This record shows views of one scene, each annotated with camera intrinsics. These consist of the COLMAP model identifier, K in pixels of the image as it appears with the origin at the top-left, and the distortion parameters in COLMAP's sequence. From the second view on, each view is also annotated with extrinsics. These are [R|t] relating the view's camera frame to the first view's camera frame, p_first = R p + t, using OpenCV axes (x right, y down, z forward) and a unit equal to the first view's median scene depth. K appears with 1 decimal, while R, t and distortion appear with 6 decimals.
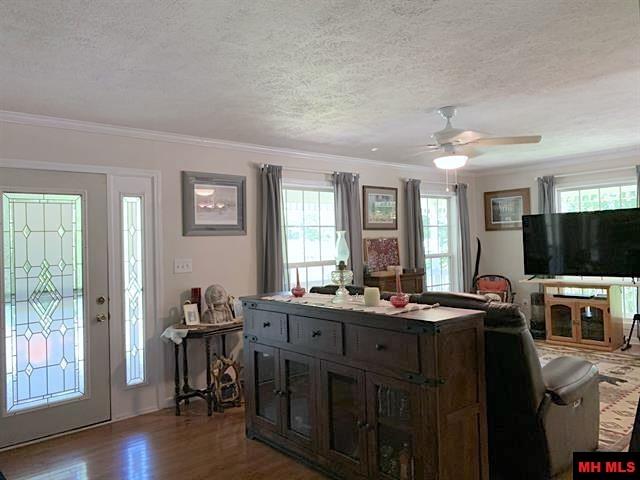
lens RADIAL K [[489.2, 0, 315.5], [0, 489.2, 236.4], [0, 0, 1]] dist [0.059462, -0.074348]
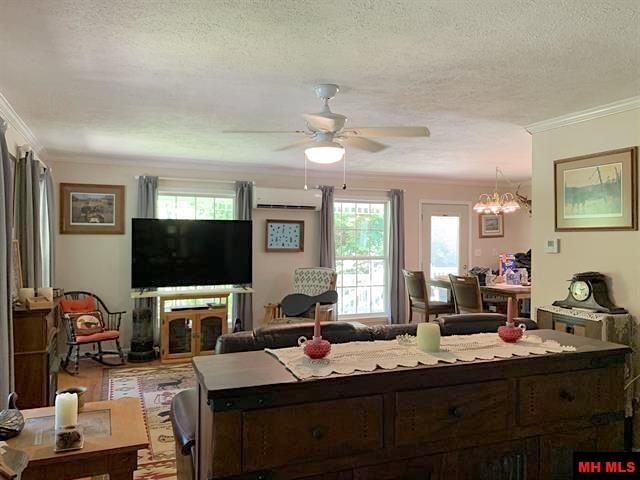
lens RADIAL K [[489.2, 0, 319.7], [0, 489.2, 239.6], [0, 0, 1]] dist [0.059462, -0.074348]
pose [[0.324320, 0.028704, 0.945512, -0.305006], [-0.028288, 0.999387, -0.020636, 0.002591], [-0.945524, -0.020054, 0.324933, 0.472953]]
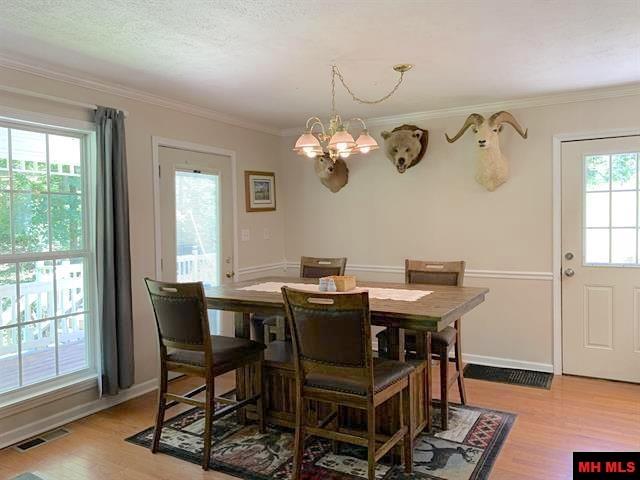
lens RADIAL K [[489.2, 0, 316.9], [0, 489.2, 233.6], [0, 0, 1]] dist [0.059462, -0.074348]
pose [[-0.303605, 0.009909, 0.952746, -0.076683], [0.015841, 0.999860, -0.005351, 0.001958], [-0.952666, 0.013468, -0.303720, 0.536424]]
